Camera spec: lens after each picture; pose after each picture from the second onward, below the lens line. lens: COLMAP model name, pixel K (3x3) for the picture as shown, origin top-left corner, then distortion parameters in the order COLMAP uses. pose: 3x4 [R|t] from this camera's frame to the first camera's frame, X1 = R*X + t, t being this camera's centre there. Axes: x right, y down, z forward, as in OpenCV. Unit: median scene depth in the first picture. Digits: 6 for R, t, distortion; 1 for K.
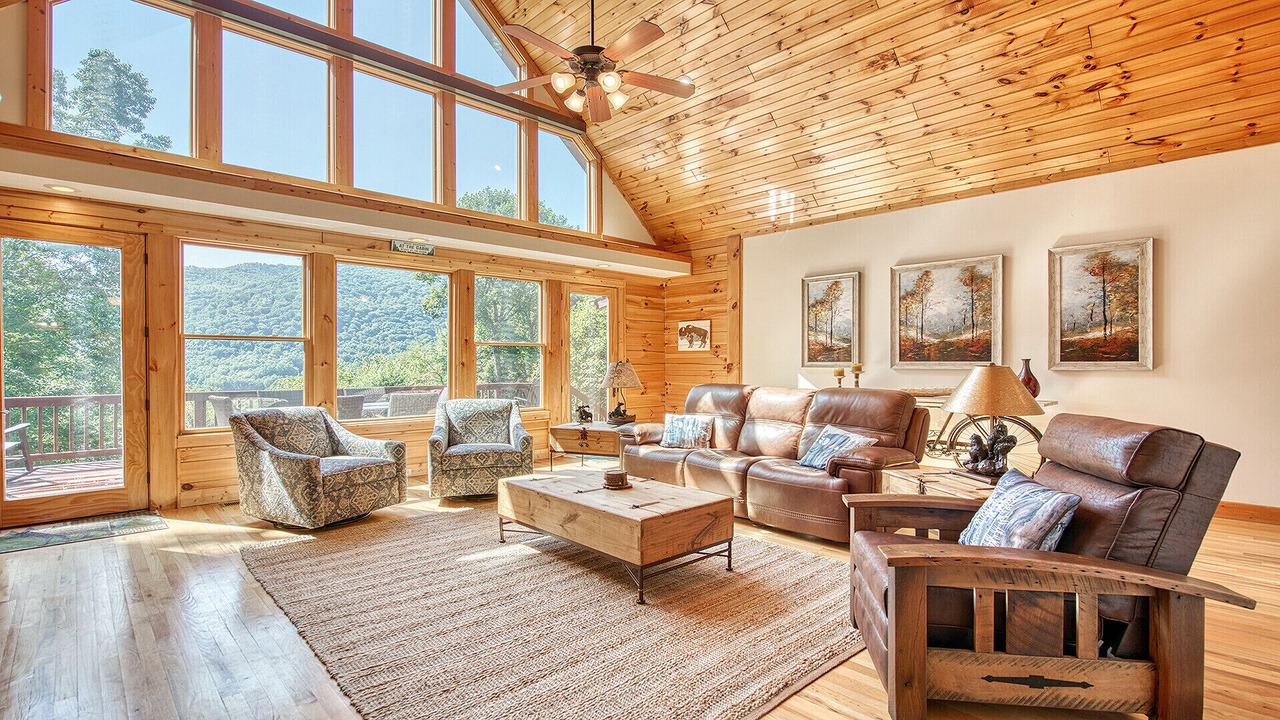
lens RADIAL K [[595.6, 0, 619.2], [0, 595.6, 369.7], [0, 0, 1]] dist [-0.008241, -0.000186]
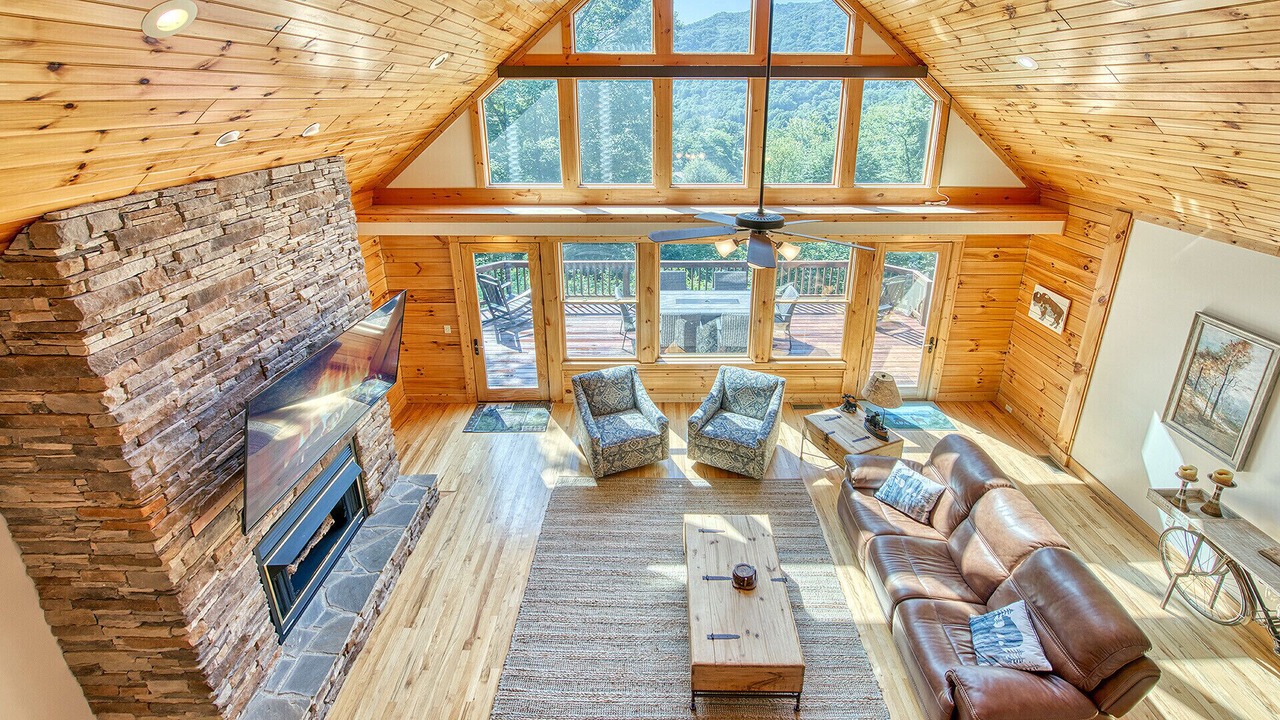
lens RADIAL K [[555.0, 0, 651.7], [0, 555.0, 274.1], [0, 0, 1]] dist [-0.010038, -0.001711]
pose [[0.736525, 0.204533, -0.644746, 0.281322], [-0.004259, 0.954571, 0.297954, -0.453293], [0.676397, -0.216704, 0.703936, 0.129862]]
